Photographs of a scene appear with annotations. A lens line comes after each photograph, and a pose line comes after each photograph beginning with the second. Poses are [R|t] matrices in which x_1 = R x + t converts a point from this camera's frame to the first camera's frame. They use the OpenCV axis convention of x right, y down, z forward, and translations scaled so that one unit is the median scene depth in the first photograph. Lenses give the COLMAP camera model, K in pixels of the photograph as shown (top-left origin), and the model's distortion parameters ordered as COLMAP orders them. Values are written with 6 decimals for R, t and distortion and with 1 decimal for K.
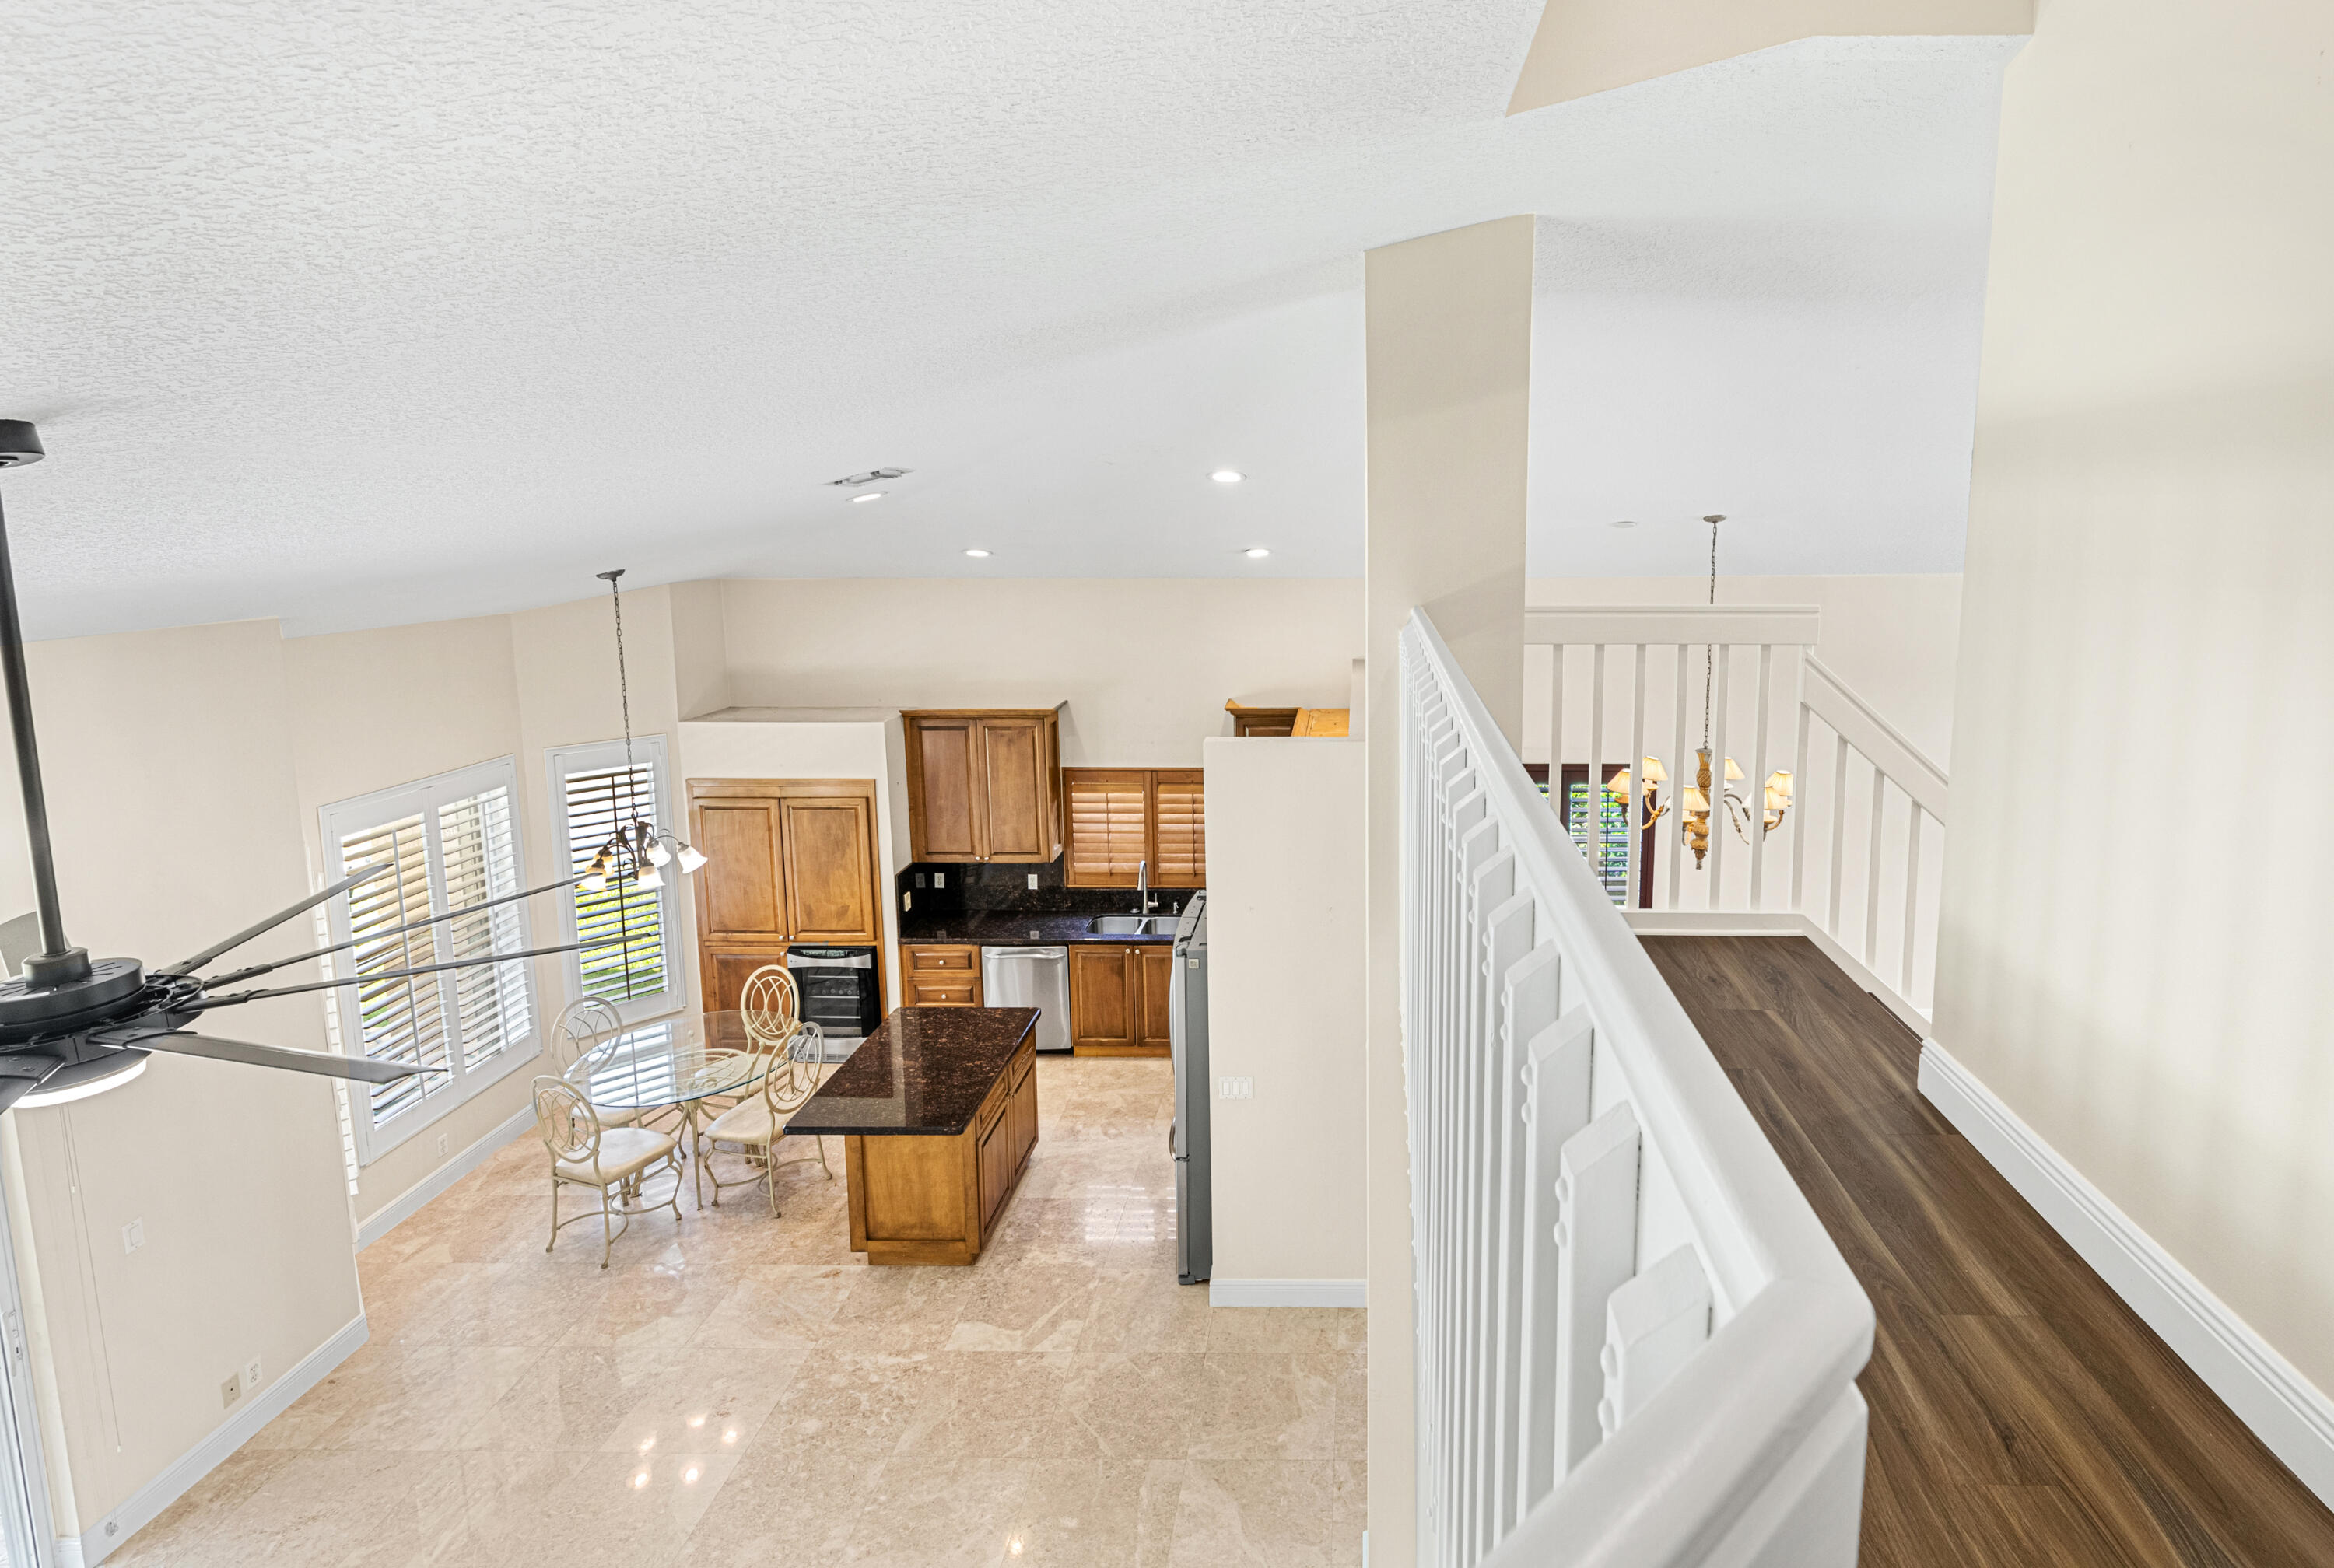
lens RADIAL K [[1155.2, 0, 1343.7], [0, 1155.2, 679.9], [0, 0, 1]] dist [-0.002480, -0.000733]
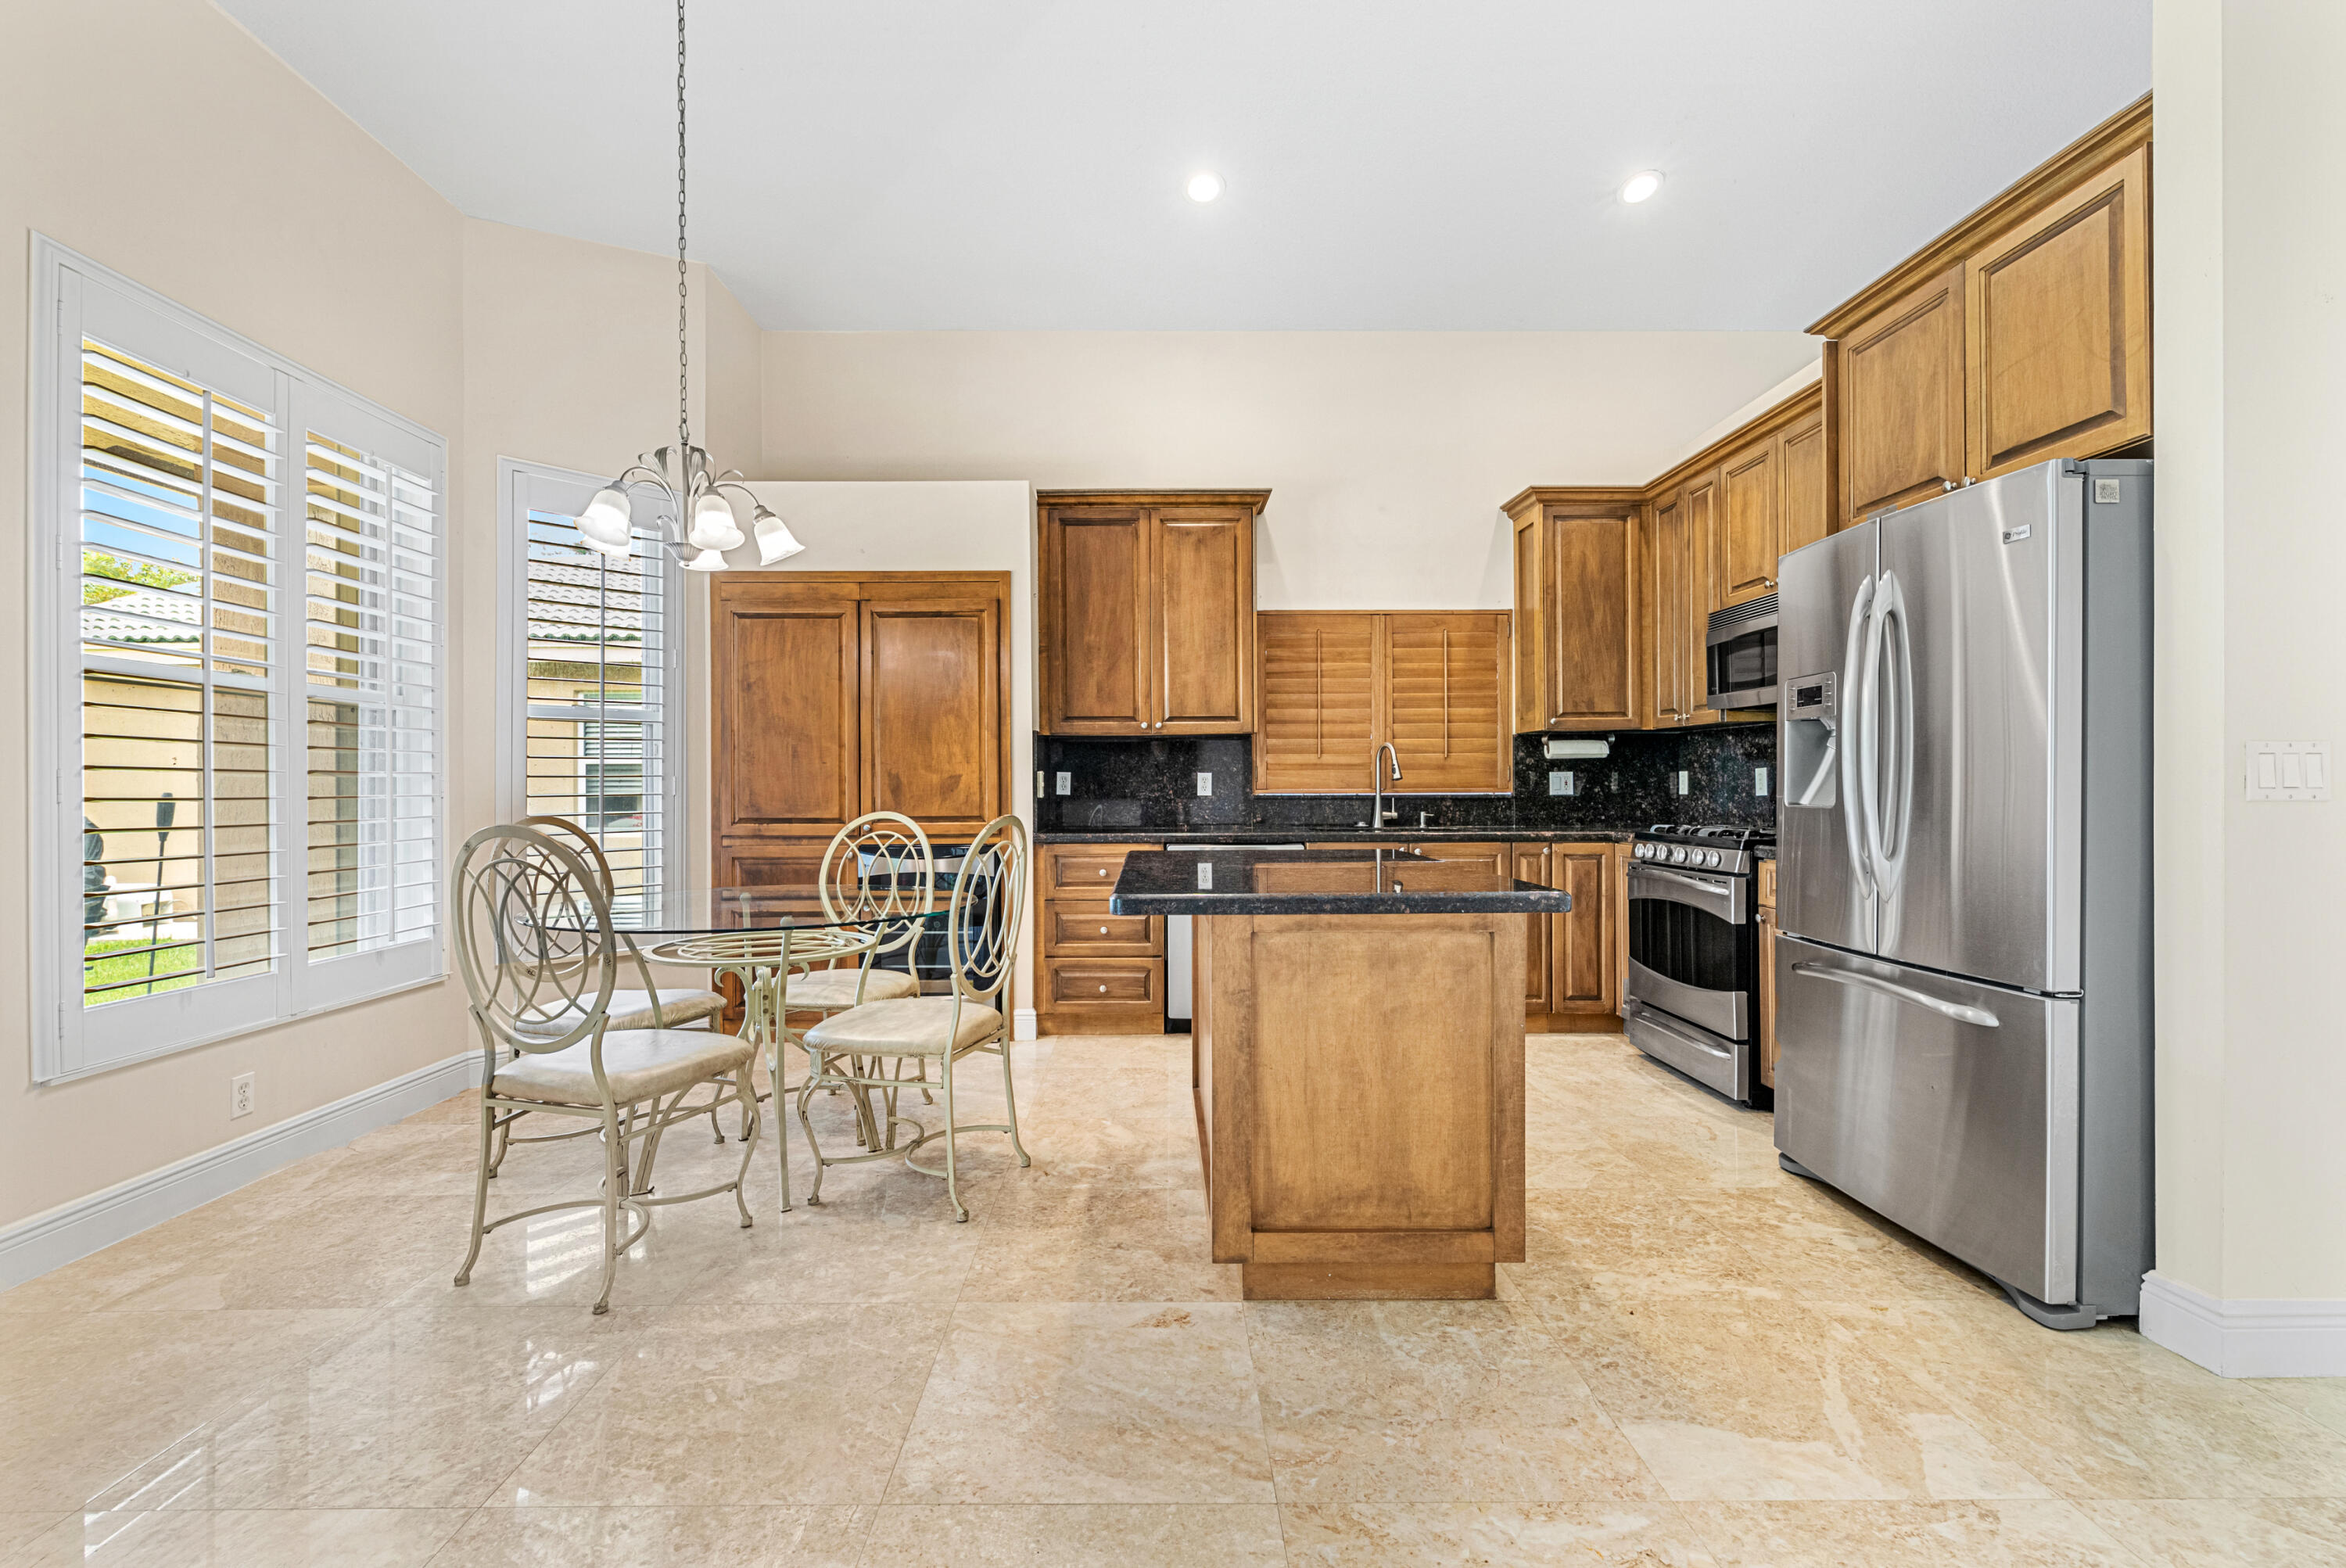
lens RADIAL K [[1021.1, 0, 1157.0], [0, 1021.1, 789.0], [0, 0, 1]] dist [0.000096, -0.000075]
pose [[0.999896, -0.003803, 0.013917, -0.370667], [0.005586, 0.991444, -0.130412, 0.309026], [-0.013302, 0.130476, 0.991362, 0.508521]]
